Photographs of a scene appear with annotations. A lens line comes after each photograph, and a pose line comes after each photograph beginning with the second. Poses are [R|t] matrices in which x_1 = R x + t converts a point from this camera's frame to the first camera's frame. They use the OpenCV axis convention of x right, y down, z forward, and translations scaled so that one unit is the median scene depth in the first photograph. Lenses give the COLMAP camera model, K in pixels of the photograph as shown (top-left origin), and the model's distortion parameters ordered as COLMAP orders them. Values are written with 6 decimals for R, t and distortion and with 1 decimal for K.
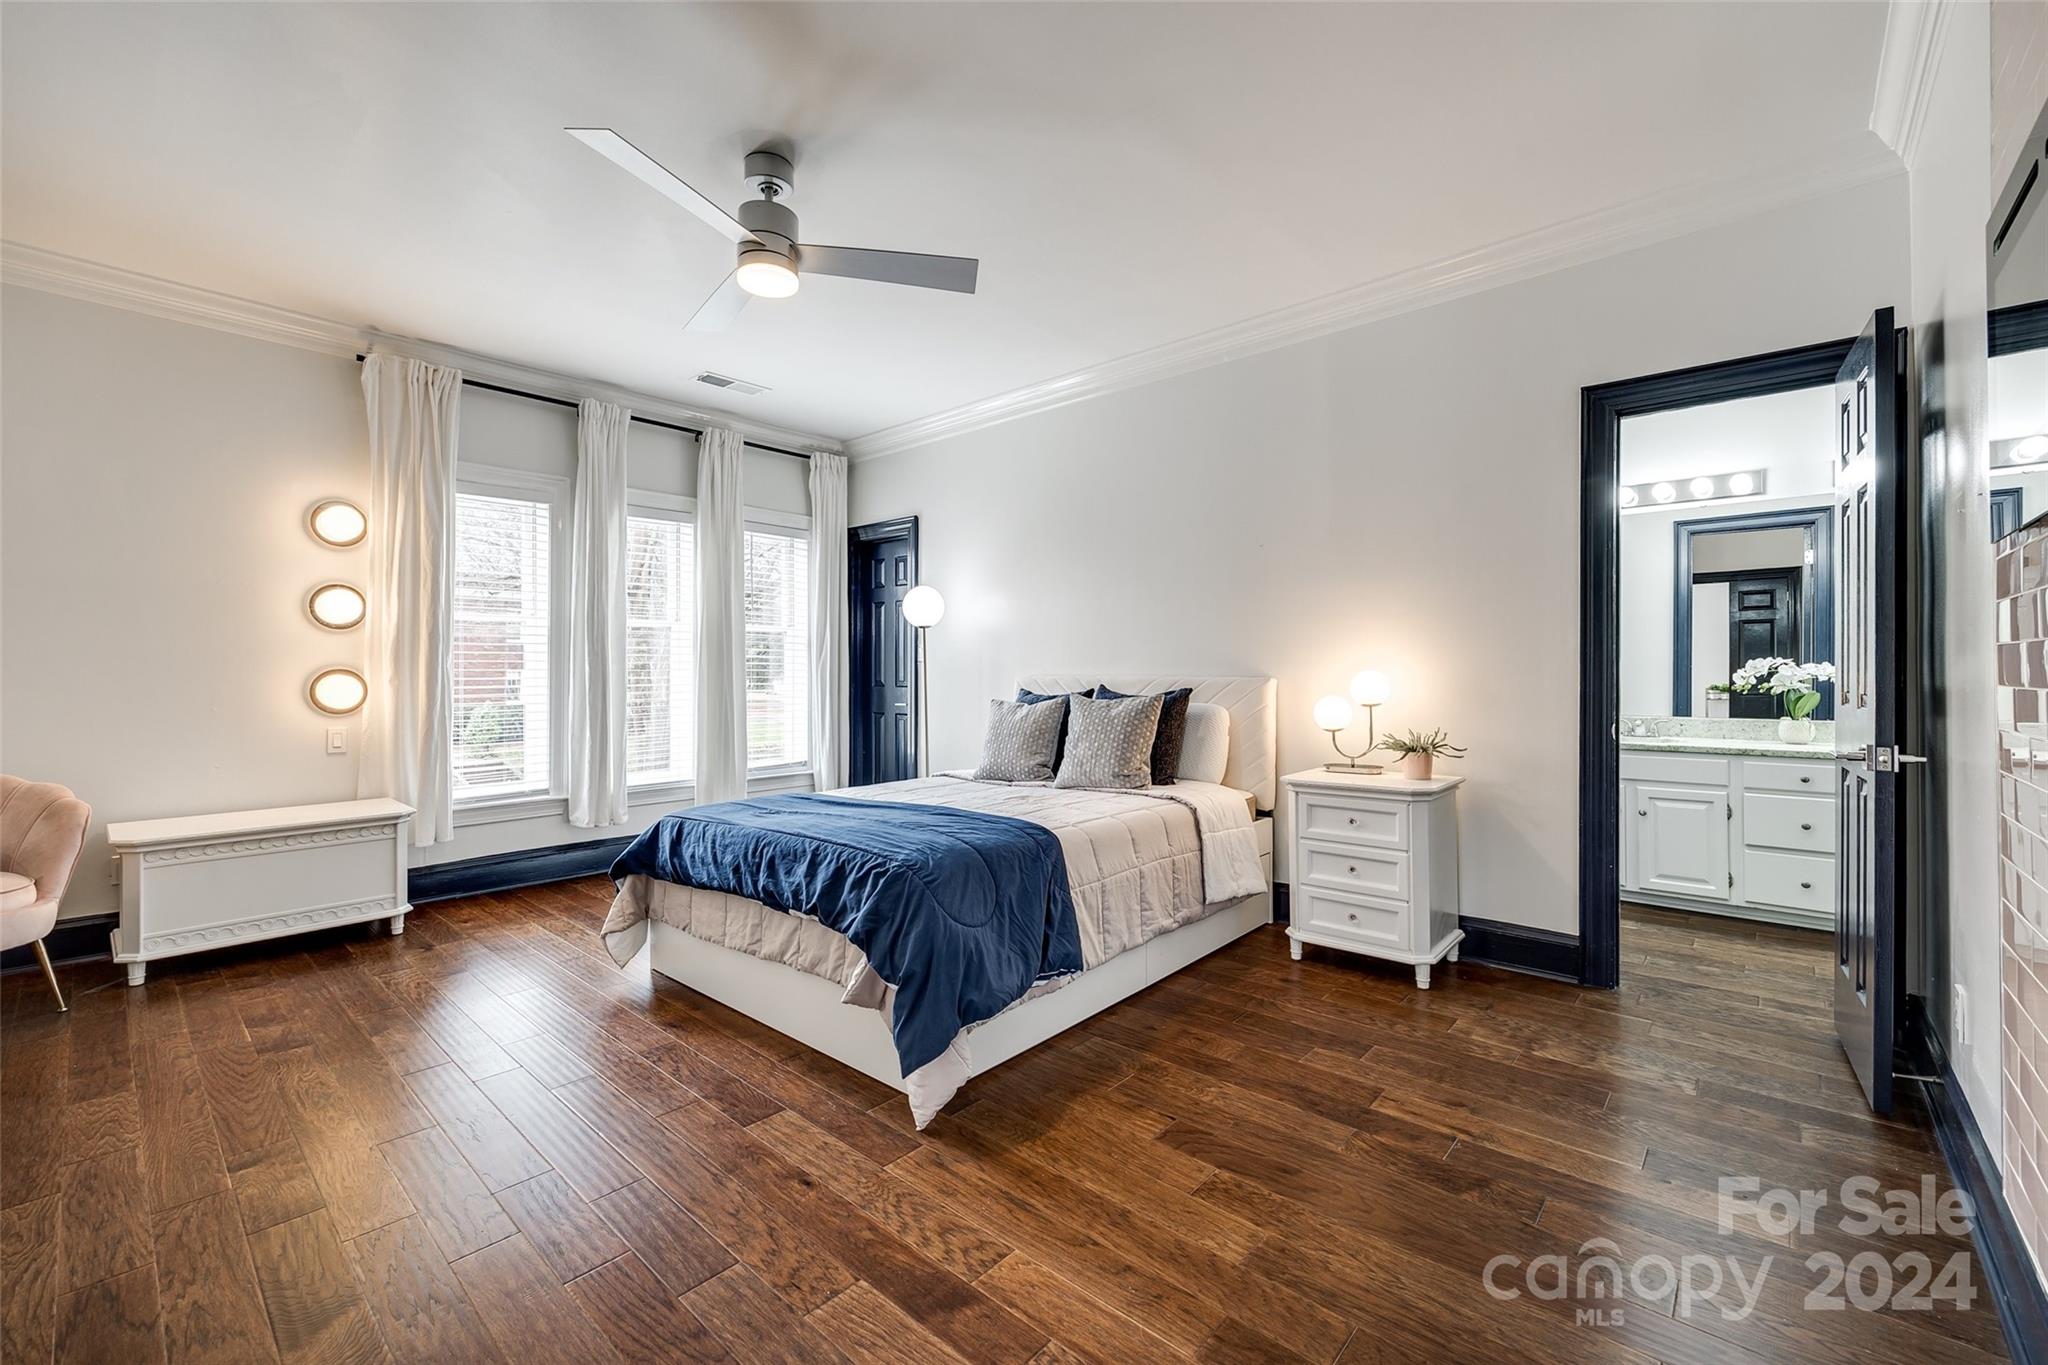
lens RADIAL K [[826.9, 0, 1025.0], [0, 826.9, 673.2], [0, 0, 1]] dist [-0.000247, -0.000016]
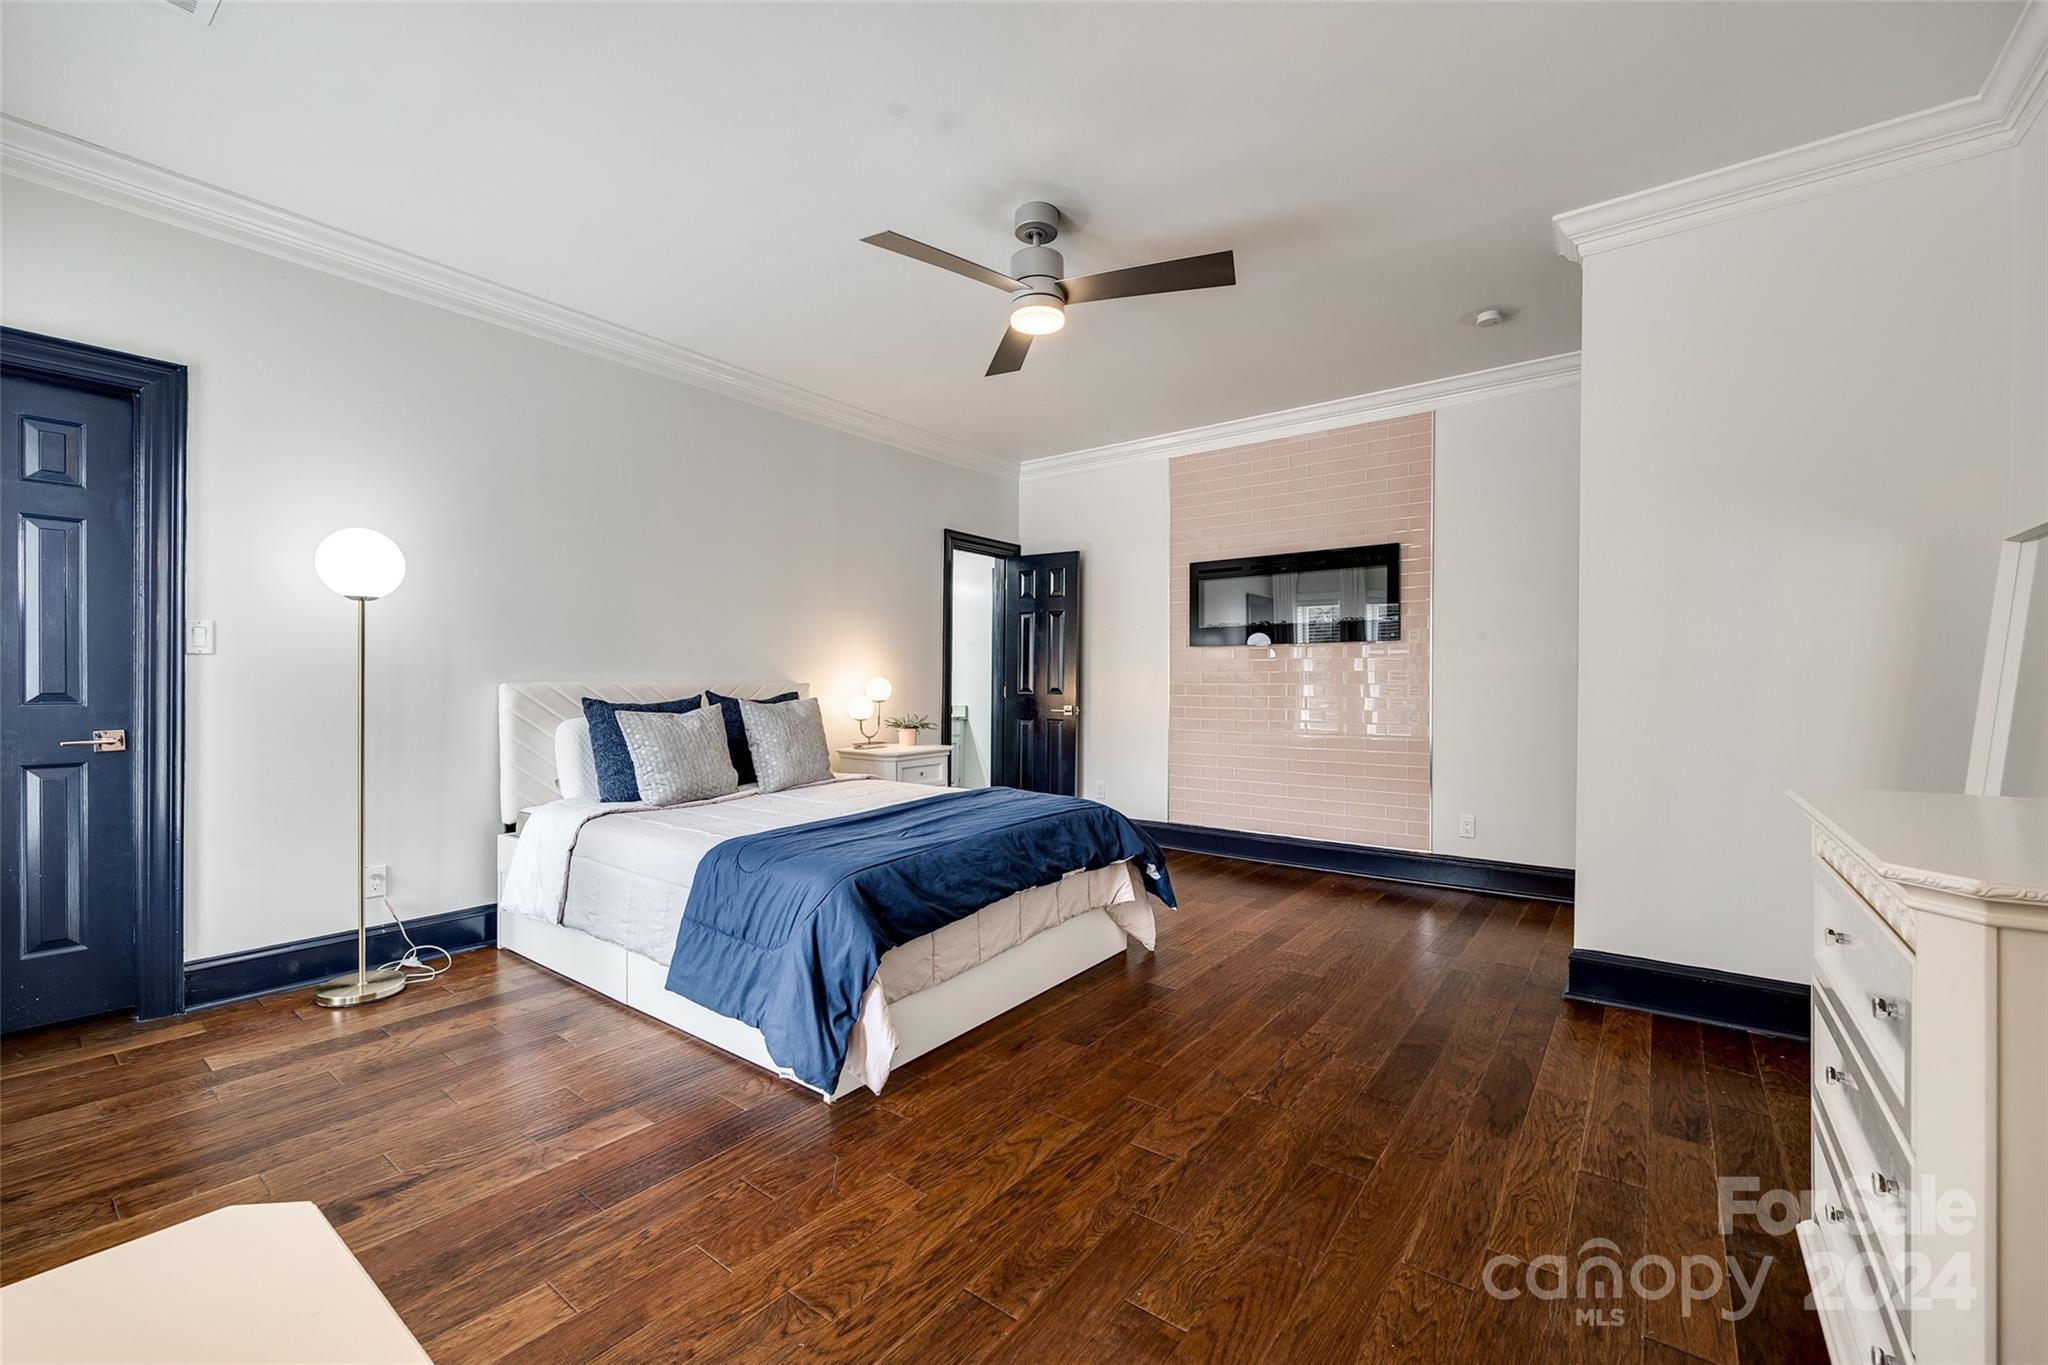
lens RADIAL K [[826.9, 0, 1025.0], [0, 826.9, 673.2], [0, 0, 1]] dist [-0.000247, -0.000016]
pose [[-0.068732, 0.011588, 0.997568, -2.174401], [0.001474, 0.999933, -0.011514, 0.013092], [-0.997634, 0.000680, -0.068744, 1.668580]]
